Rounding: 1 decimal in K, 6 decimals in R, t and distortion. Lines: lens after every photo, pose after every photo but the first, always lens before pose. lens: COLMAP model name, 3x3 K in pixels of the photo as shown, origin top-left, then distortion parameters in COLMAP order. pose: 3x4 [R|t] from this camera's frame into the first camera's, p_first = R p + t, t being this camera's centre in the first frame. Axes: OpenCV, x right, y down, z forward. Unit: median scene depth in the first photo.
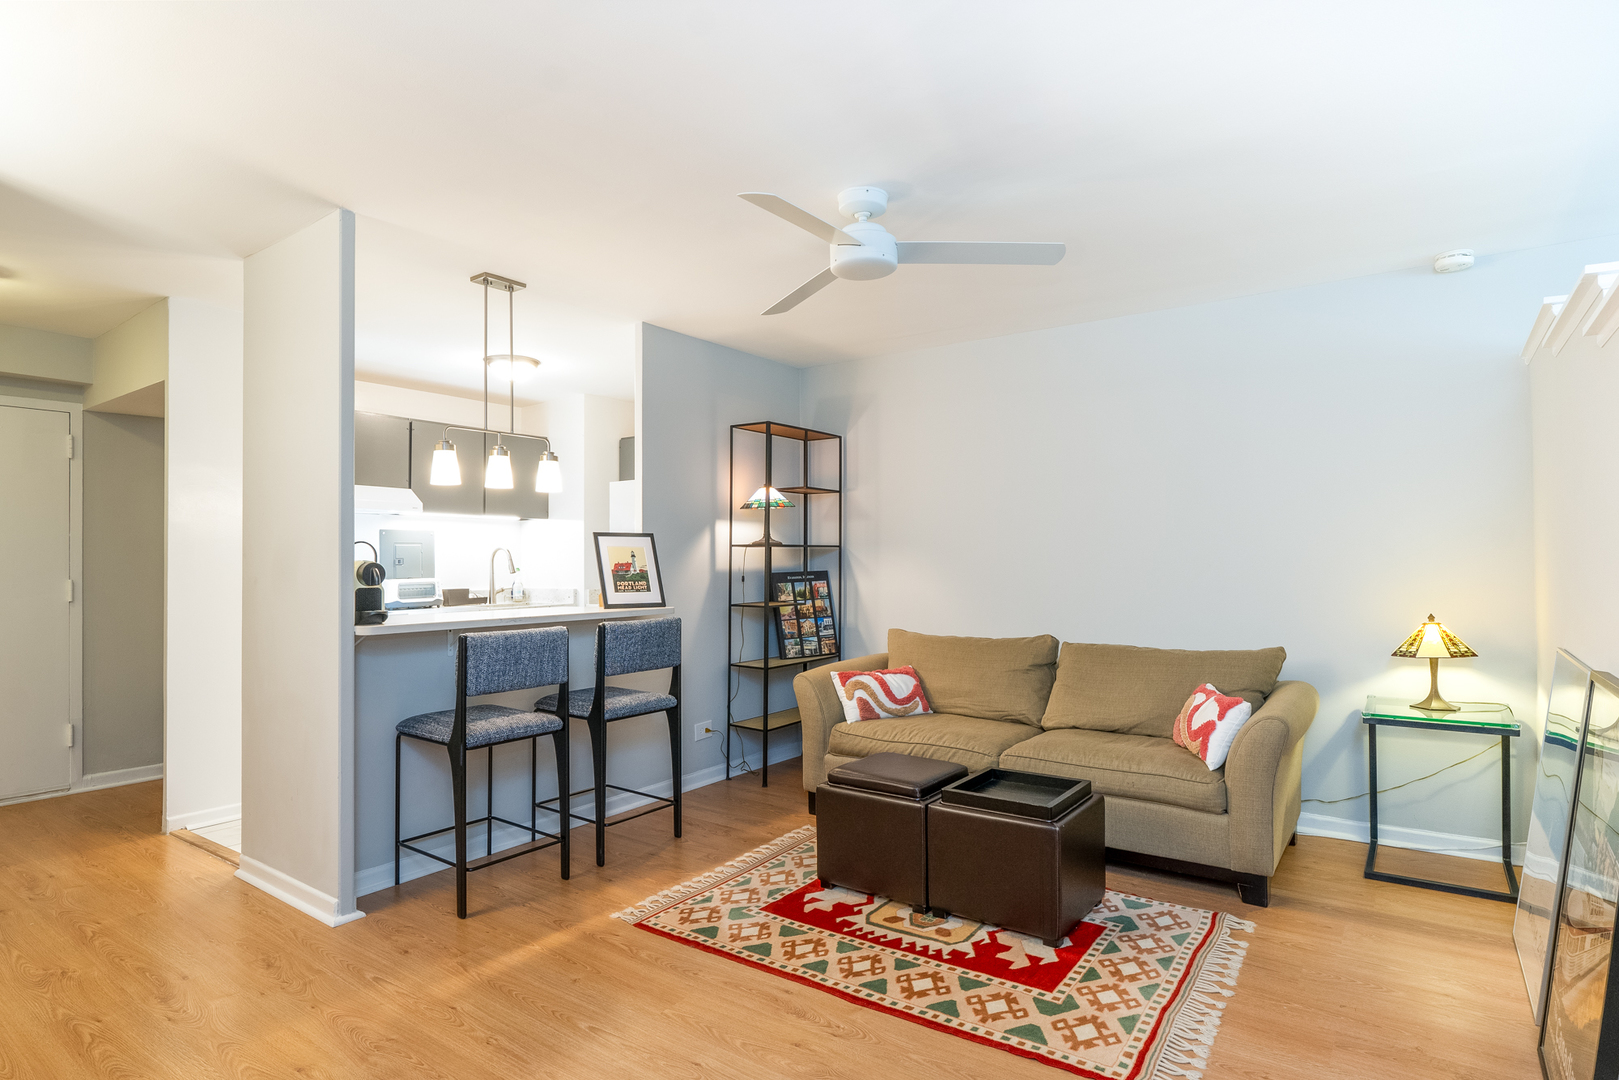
lens RADIAL K [[842.1, 0, 800.8], [0, 842.1, 551.2], [0, 0, 1]] dist [-0.003662, -0.000154]
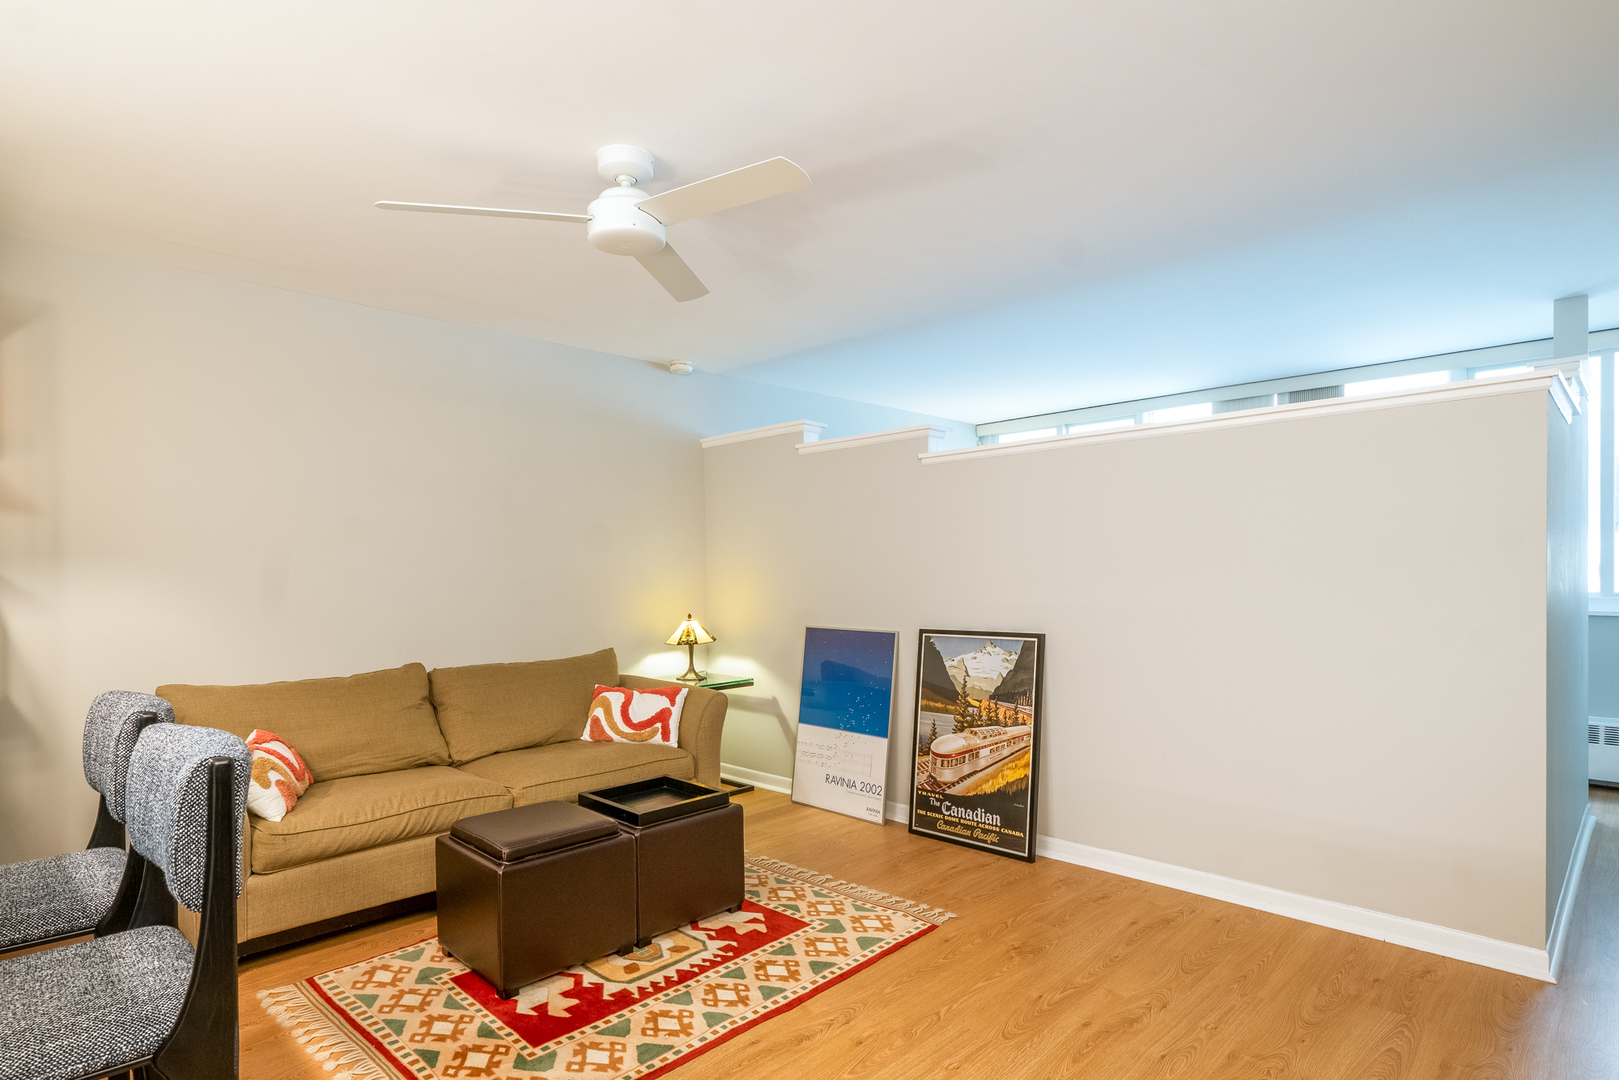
lens RADIAL K [[868.1, 0, 801.0], [0, 868.1, 590.2], [0, 0, 1]] dist [-0.005160, -0.000823]
pose [[0.159705, -0.014763, 0.987054, -0.790918], [0.001599, 0.999891, 0.014696, 0.016596], [-0.987164, -0.000769, 0.159711, 0.682294]]
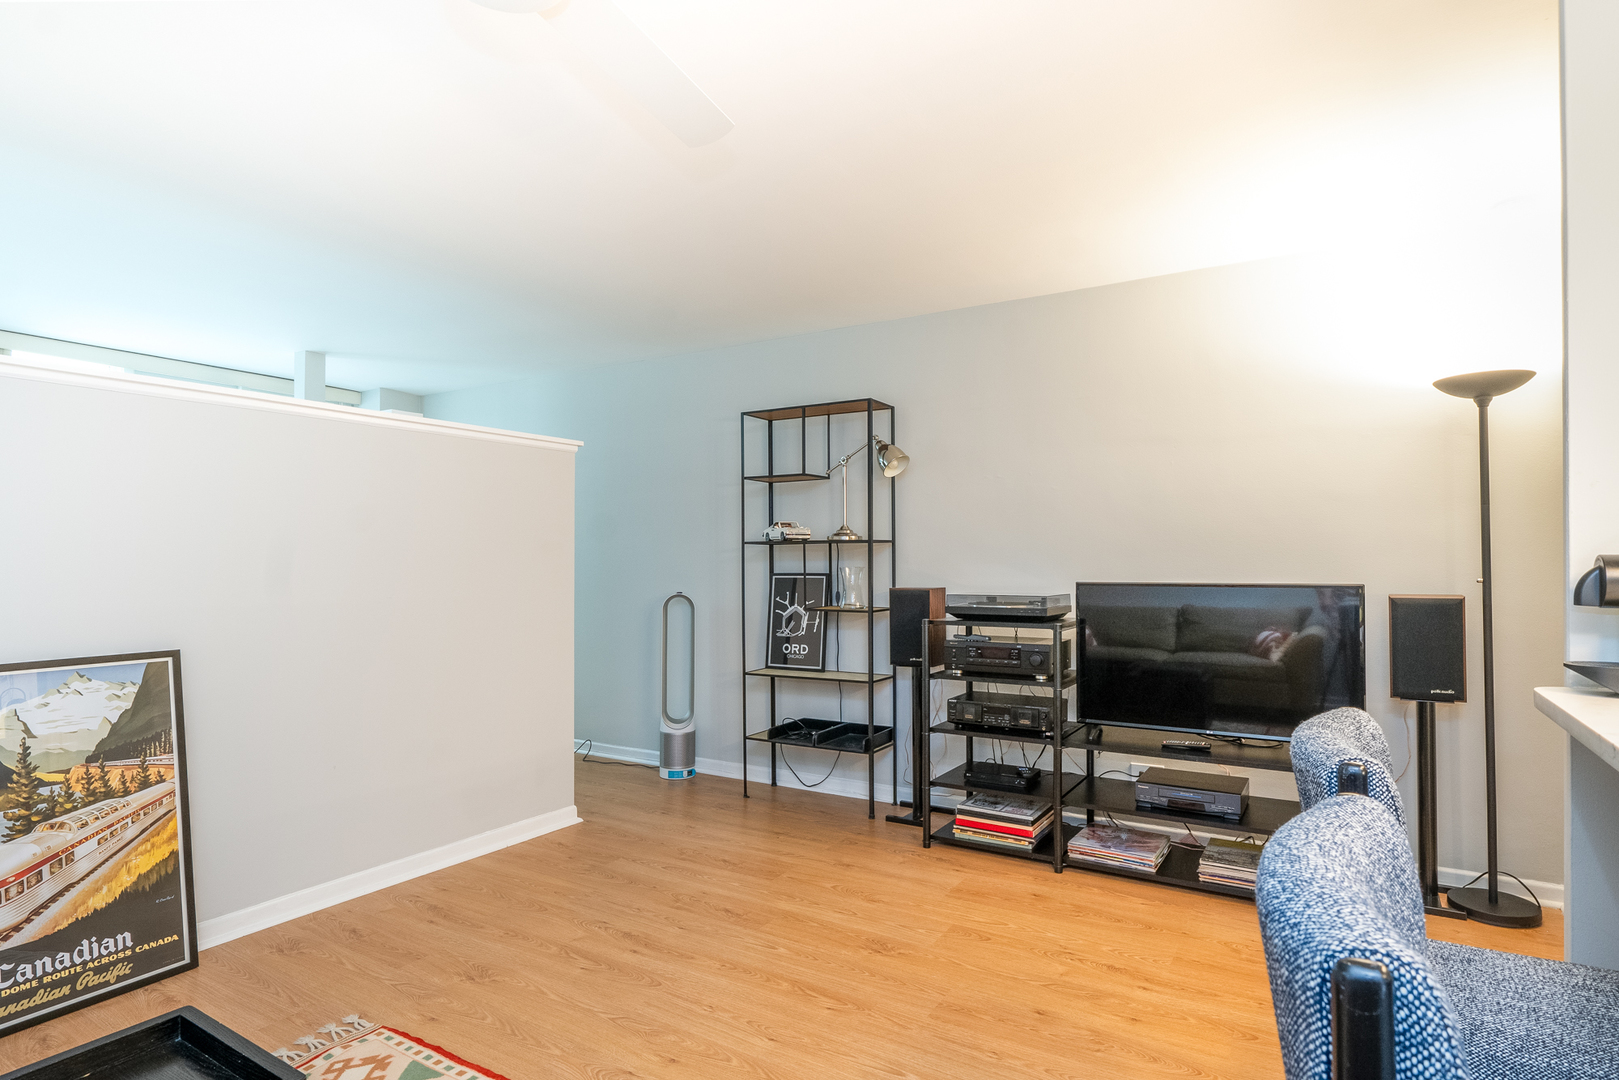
lens RADIAL K [[867.5, 0, 792.9], [0, 867.5, 553.6], [0, 0, 1]] dist [-0.003119, -0.000420]
pose [[-0.997823, 0.008338, -0.065420, -0.061651], [0.009463, 0.999812, -0.016912, 0.019003], [0.065266, -0.017494, -0.997715, 1.516901]]
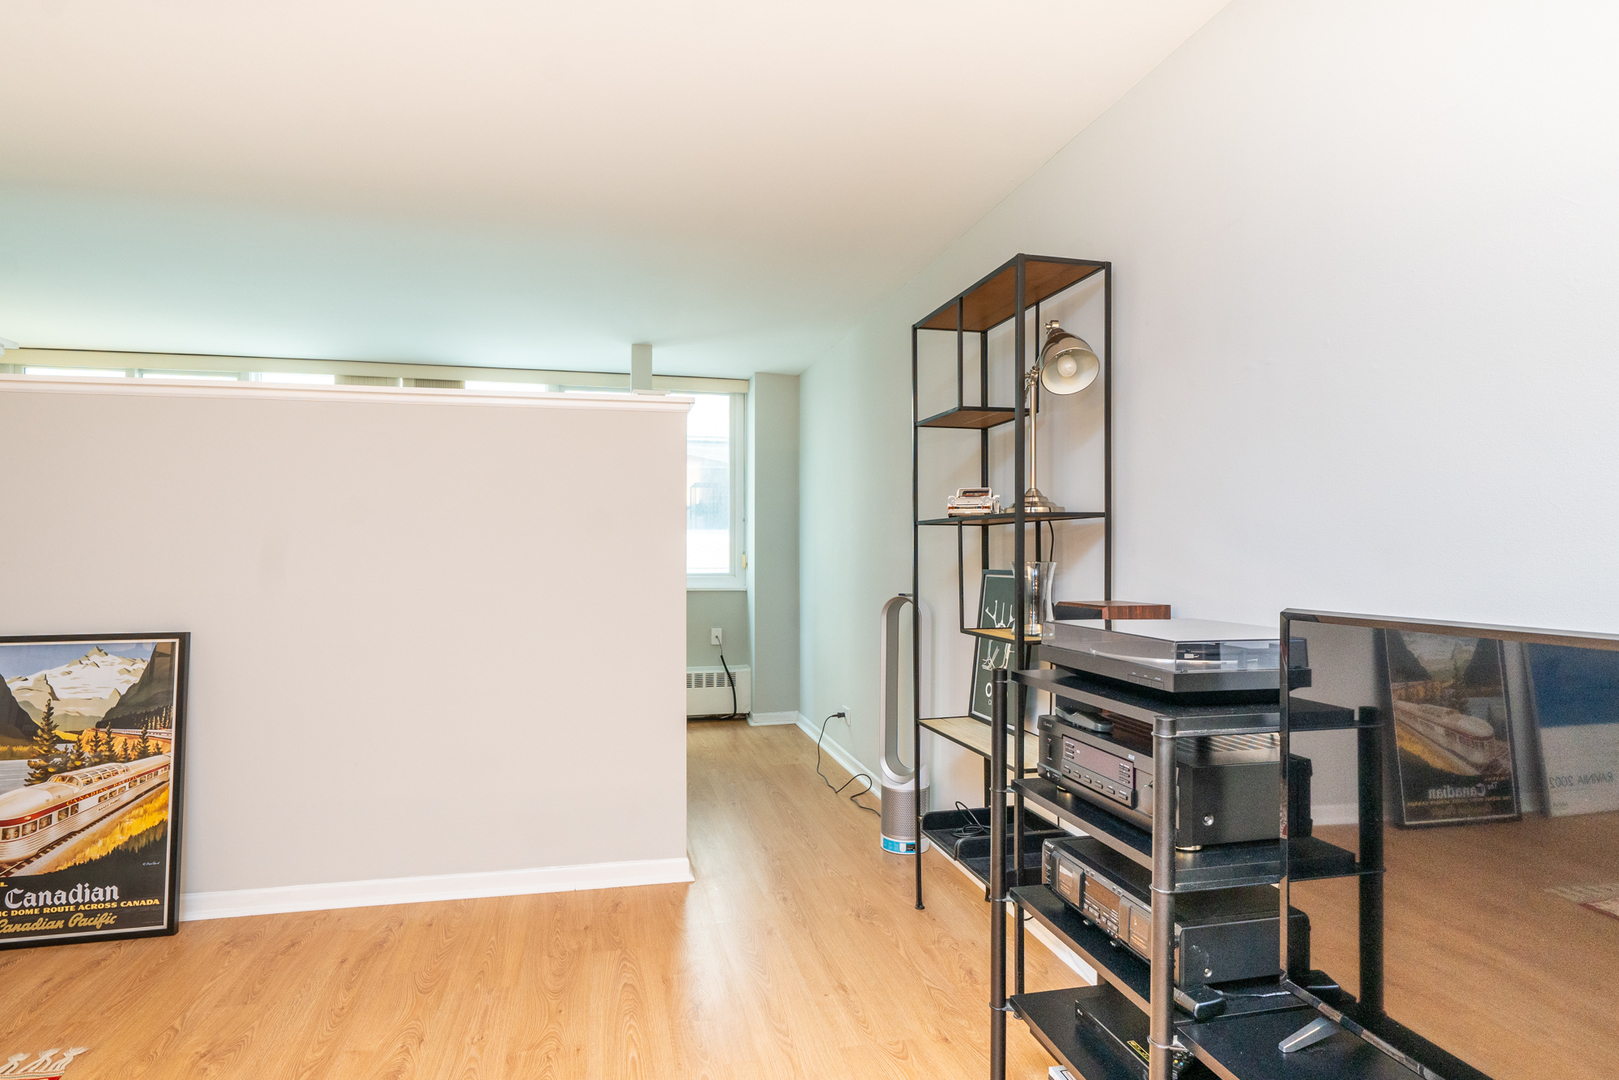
lens RADIAL K [[872.9, 0, 802.2], [0, 872.9, 553.9], [0, 0, 1]] dist [-0.003267, -0.000569]
pose [[-0.751913, 0.004221, 0.659249, -0.657190], [-0.001673, 0.999964, -0.008311, 0.017669], [-0.659260, -0.007352, -0.751879, 0.822695]]
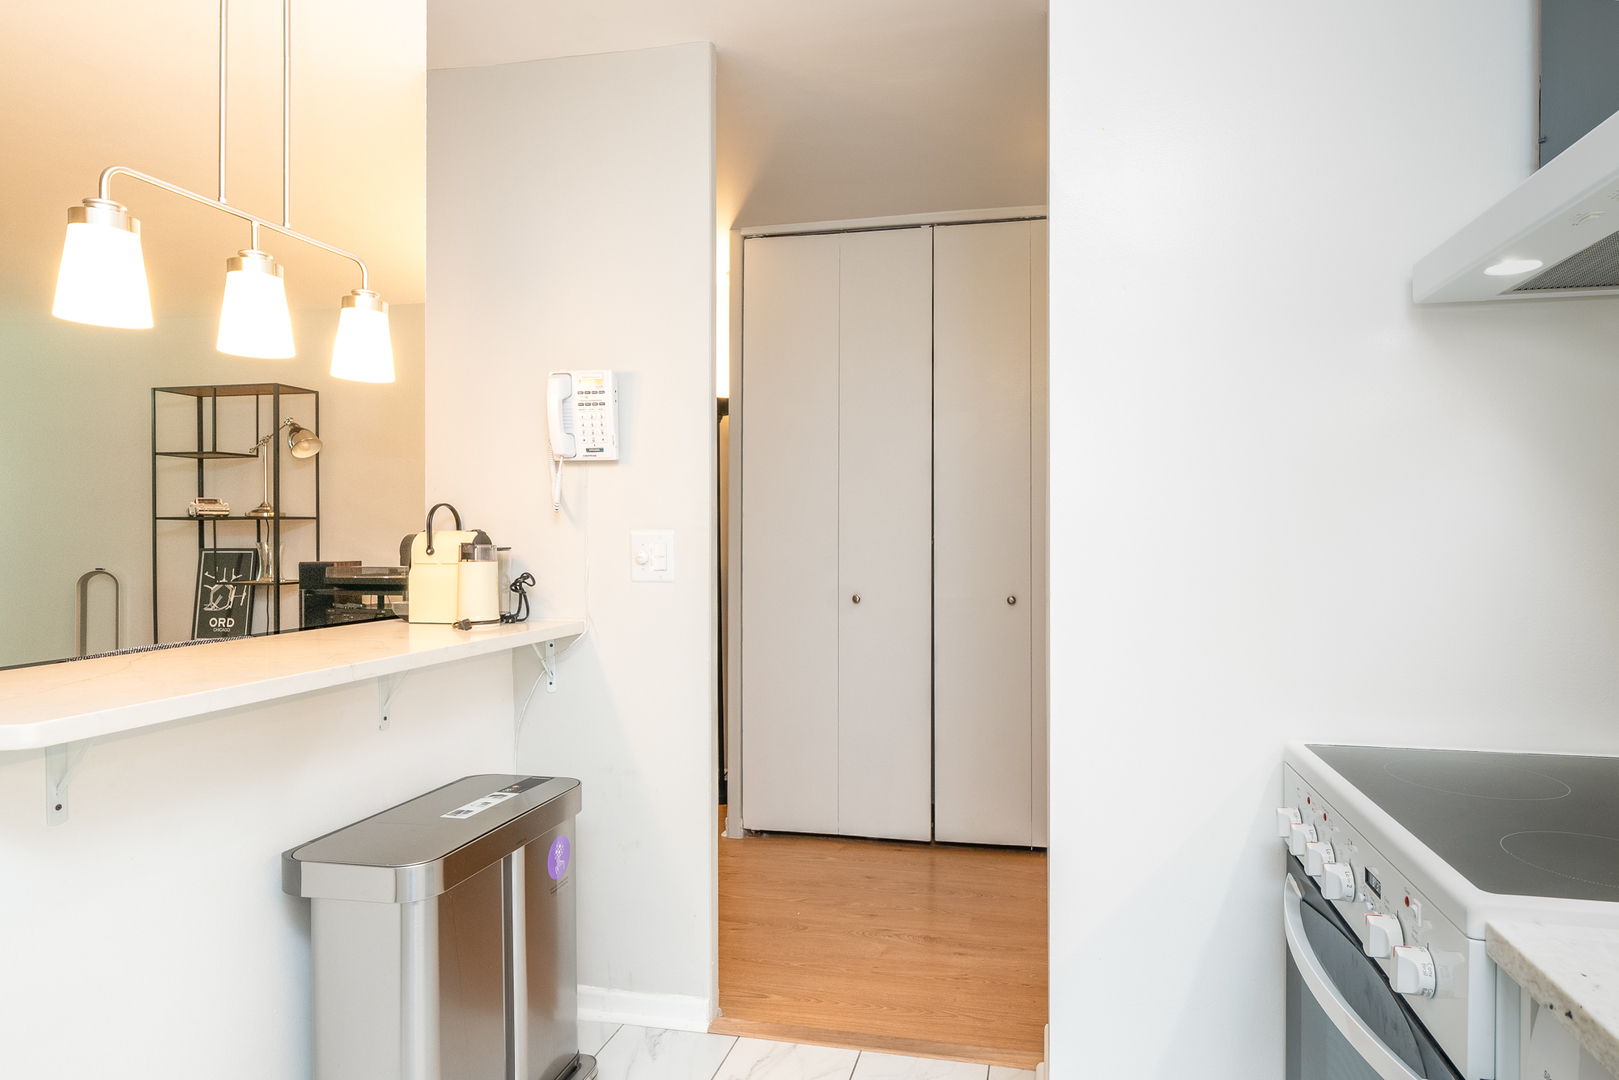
lens RADIAL K [[905.2, 0, 885.4], [0, 905.2, 537.1], [0, 0, 1]] dist [-0.004384, 0.000069]
pose [[-0.908442, 0.008045, -0.417933, -0.590884], [0.010519, 0.999938, -0.003616, 0.025972], [0.417878, -0.007681, -0.908471, 1.981564]]
